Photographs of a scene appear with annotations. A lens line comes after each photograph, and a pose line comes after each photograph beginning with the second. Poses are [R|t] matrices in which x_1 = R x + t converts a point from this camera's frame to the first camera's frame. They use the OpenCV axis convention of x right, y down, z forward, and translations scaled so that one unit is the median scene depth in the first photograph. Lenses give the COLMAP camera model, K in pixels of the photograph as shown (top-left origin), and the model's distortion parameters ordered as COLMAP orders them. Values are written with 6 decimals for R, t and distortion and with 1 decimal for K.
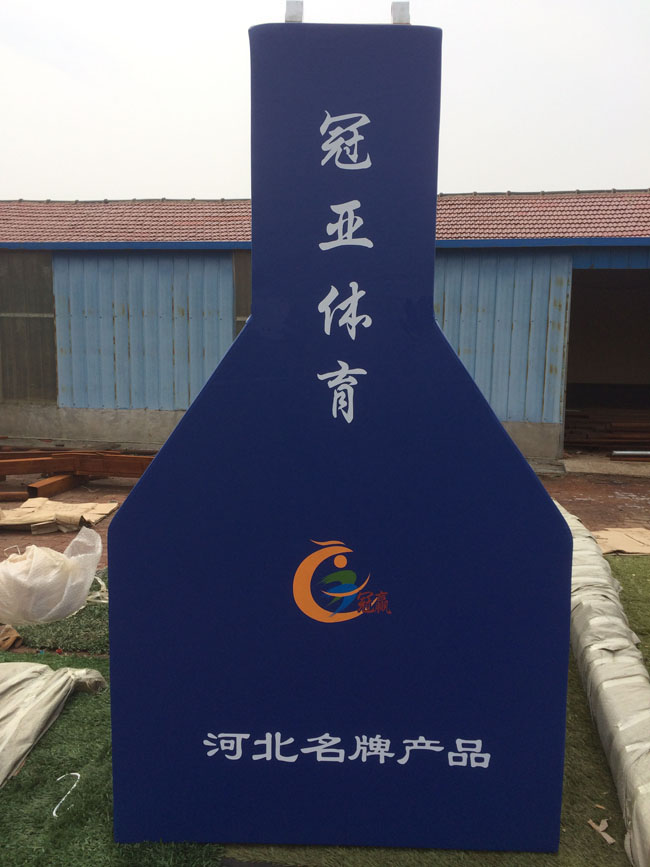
lens RADIAL K [[729.9, 0, 329.3], [0, 729.9, 428.4], [0, 0, 1]] dist [0.055188, -0.013142]
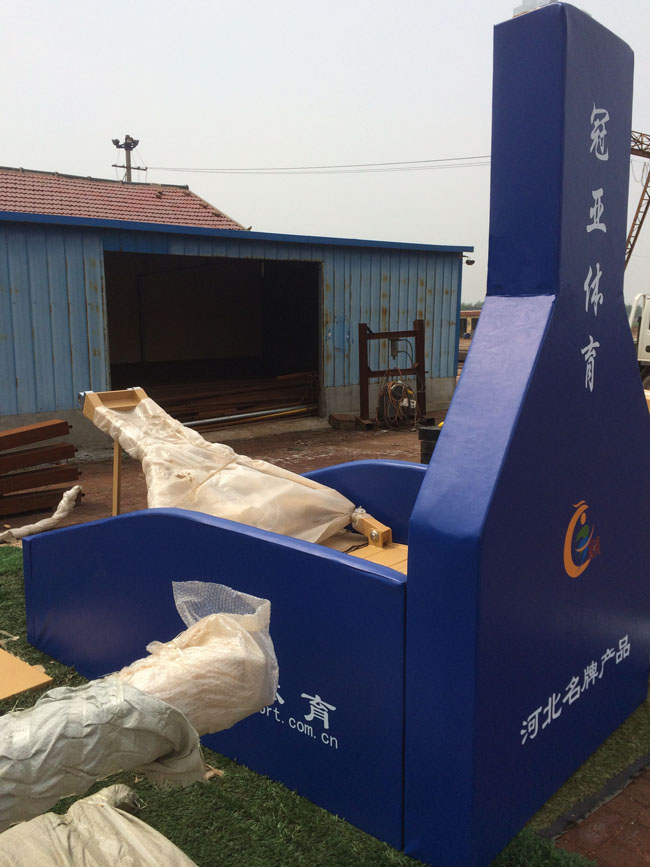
lens RADIAL K [[724.3, 0, 325.0], [0, 724.3, 433.5], [0, 0, 1]] dist [0.125148, -0.210265]
pose [[0.654279, -0.123974, 0.746023, -1.021538], [0.102503, 0.991906, 0.074938, -0.066026], [-0.749275, 0.027440, 0.661691, 0.542637]]
